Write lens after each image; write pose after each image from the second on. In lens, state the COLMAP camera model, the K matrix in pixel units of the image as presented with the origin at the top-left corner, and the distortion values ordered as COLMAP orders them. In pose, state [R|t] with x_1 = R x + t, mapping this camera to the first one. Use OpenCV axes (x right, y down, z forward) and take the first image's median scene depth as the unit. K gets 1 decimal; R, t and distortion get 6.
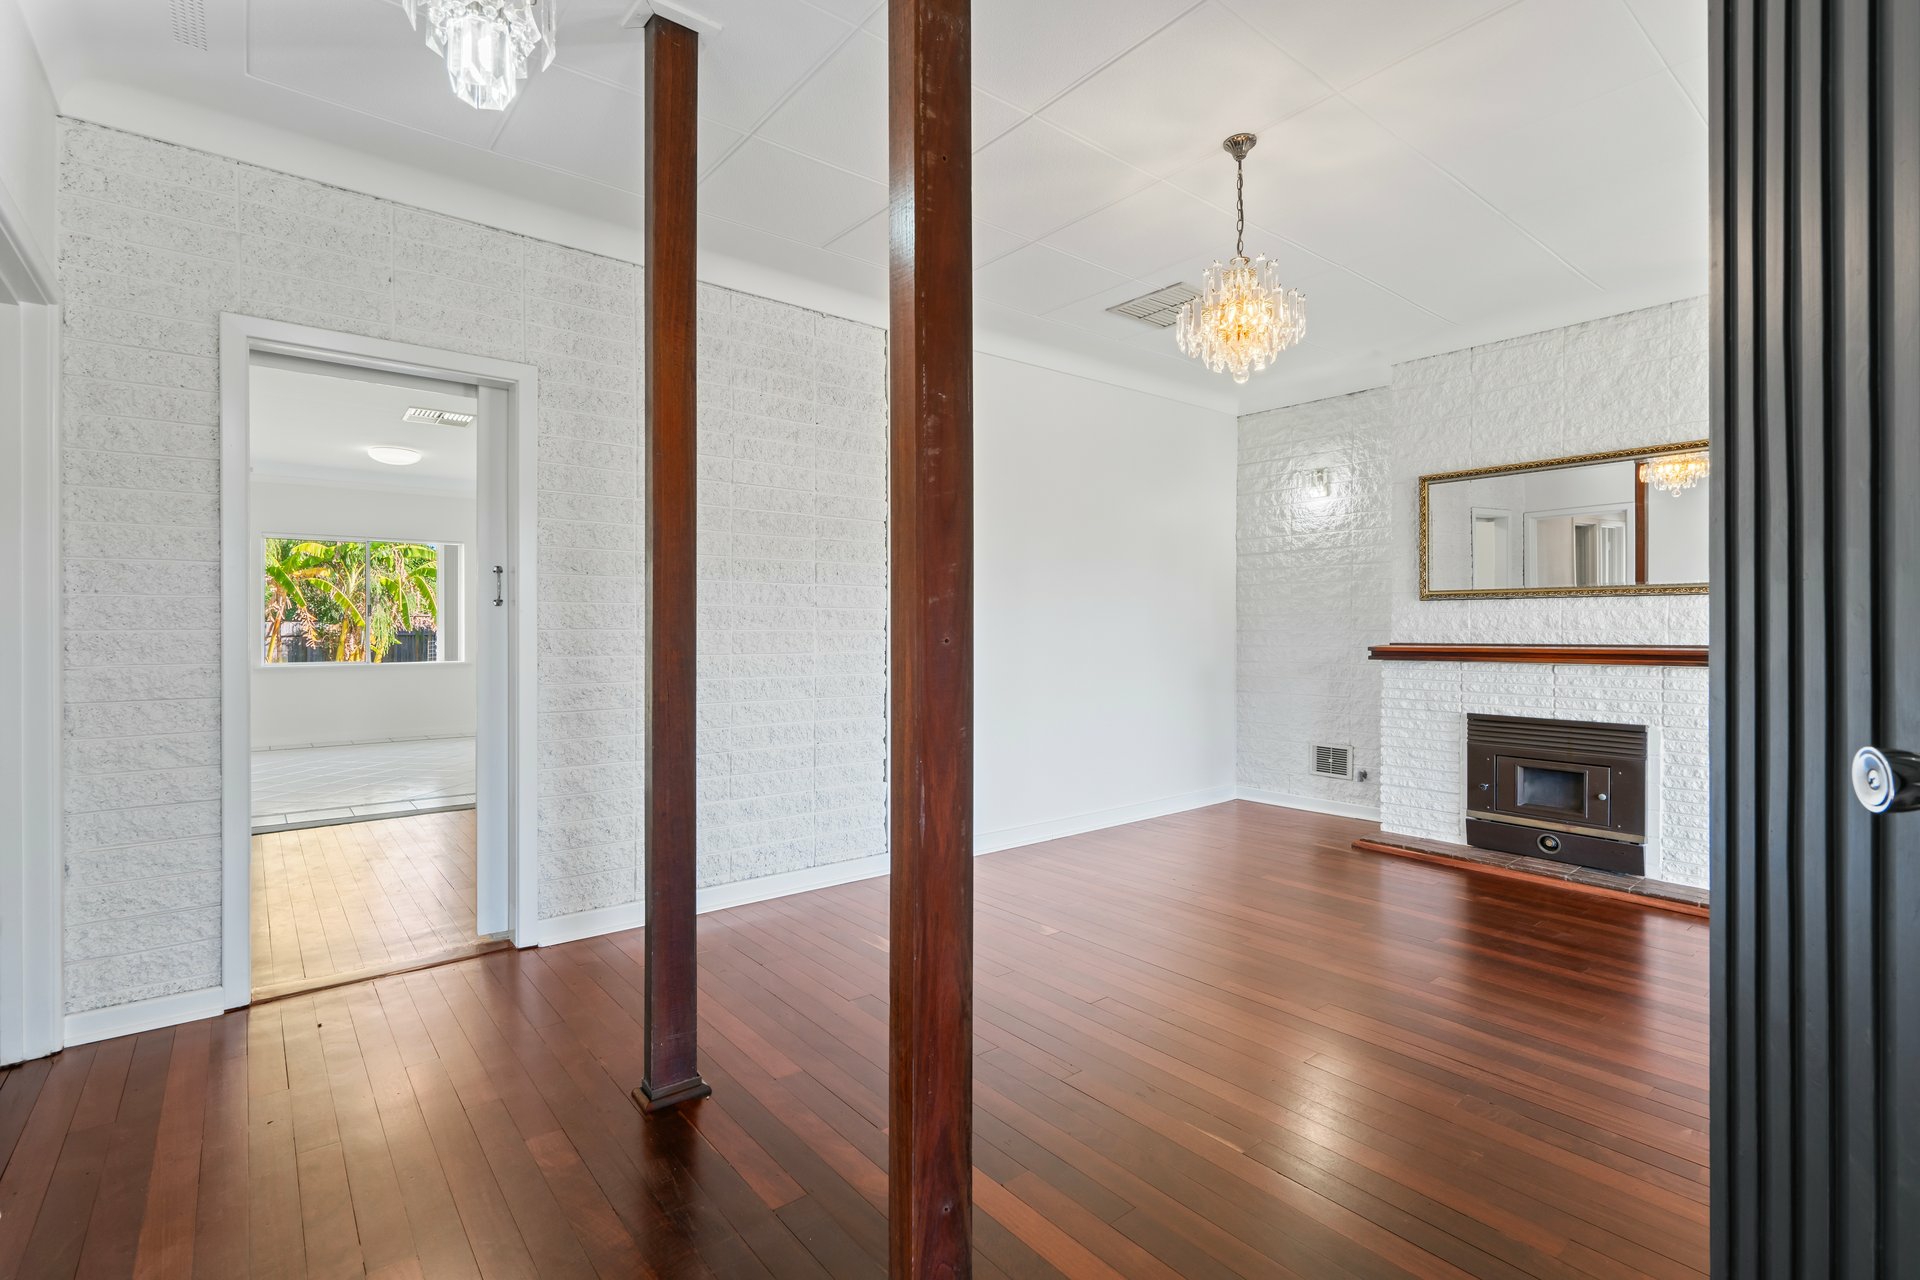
lens RADIAL K [[874.8, 0, 965.1], [0, 874.8, 634.3], [0, 0, 1]] dist [-0.000626, 0.000313]
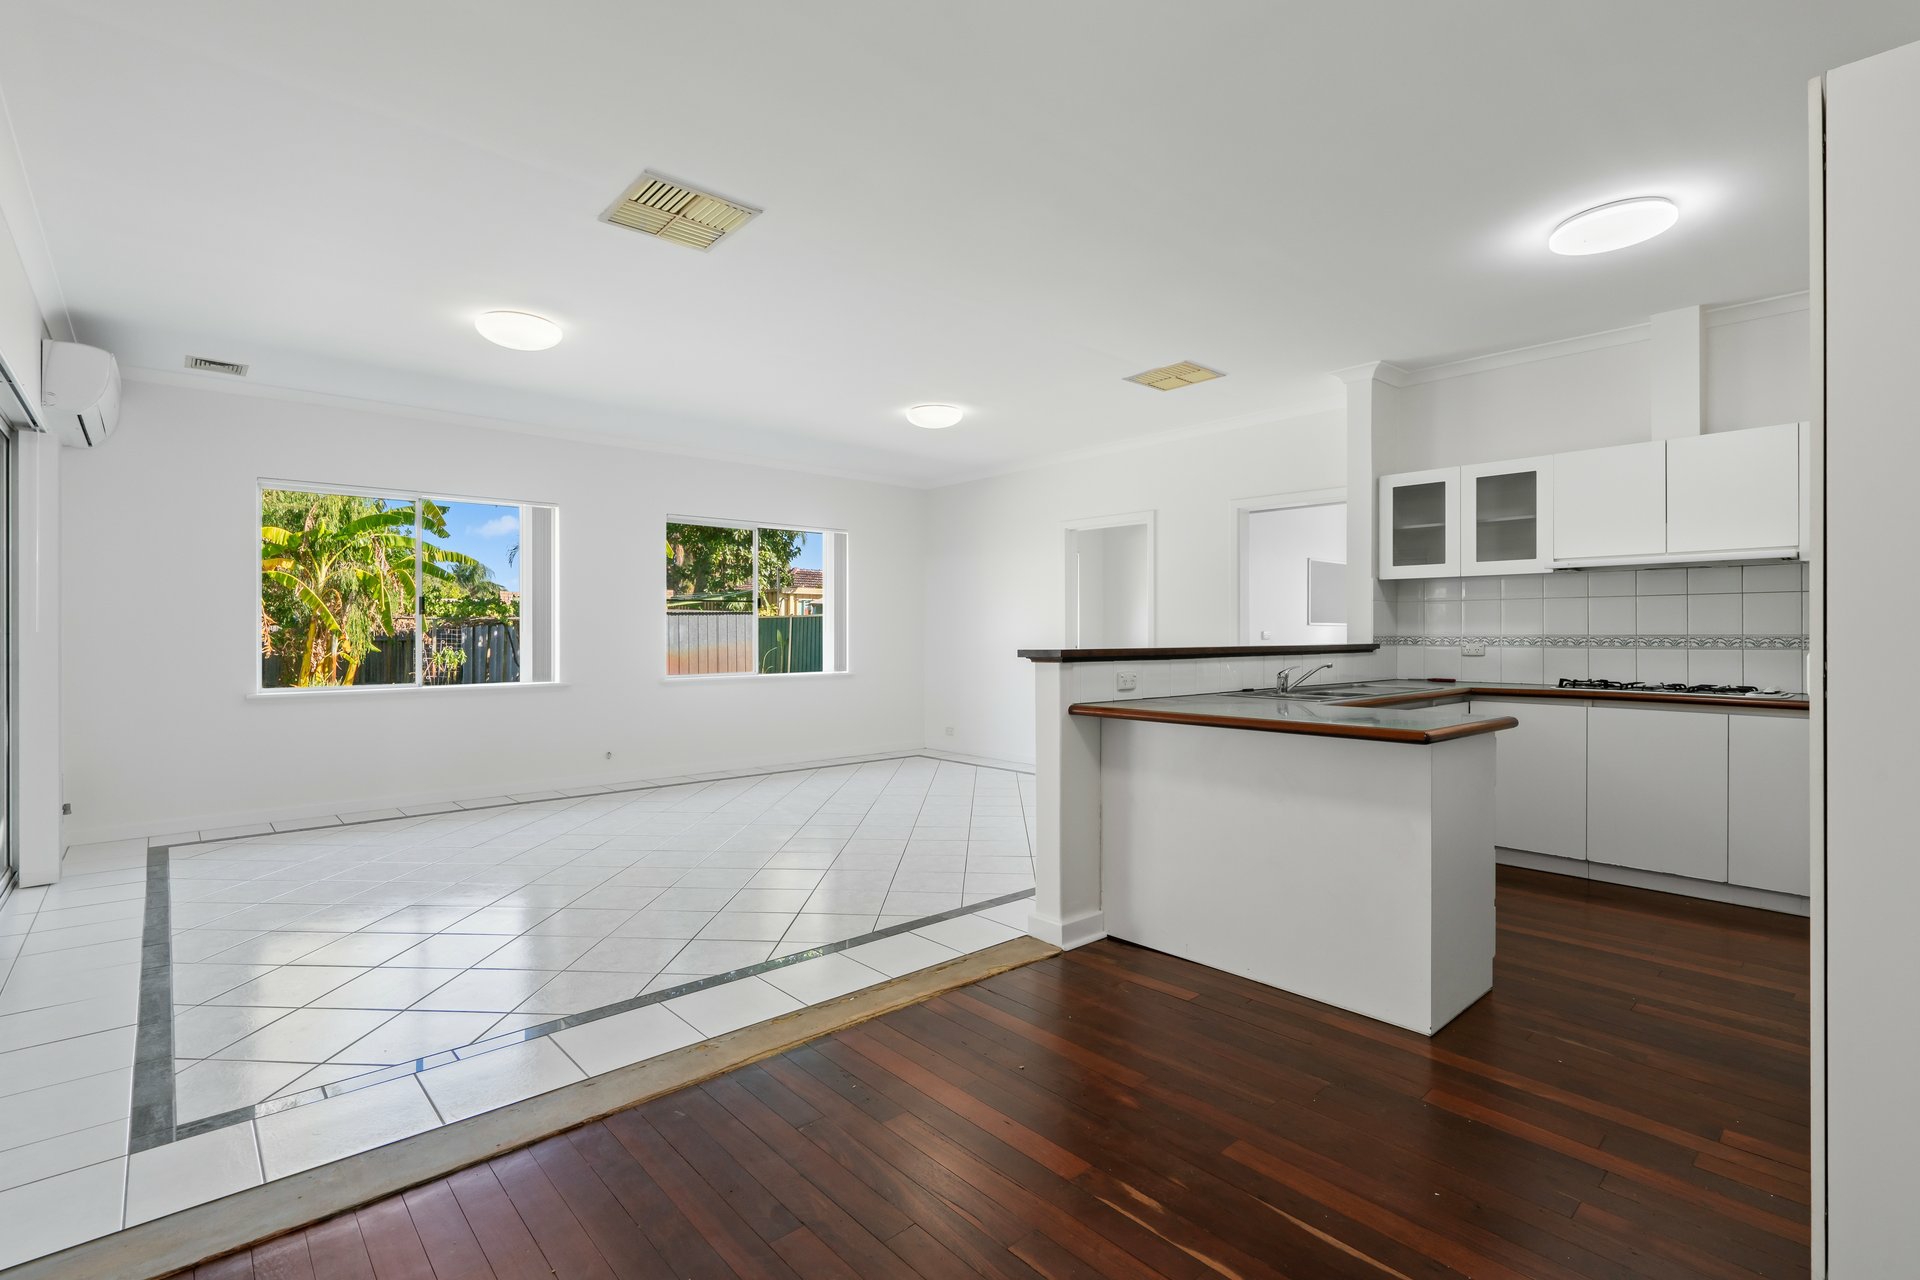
lens RADIAL K [[874.8, 0, 915.1], [0, 874.8, 632.6], [0, 0, 1]] dist [-0.000626, 0.000313]
pose [[0.999704, 0.003740, 0.024033, -0.165724], [-0.003490, 0.999939, -0.010451, -0.000231], [-0.024071, 0.010364, 0.999657, 0.170545]]
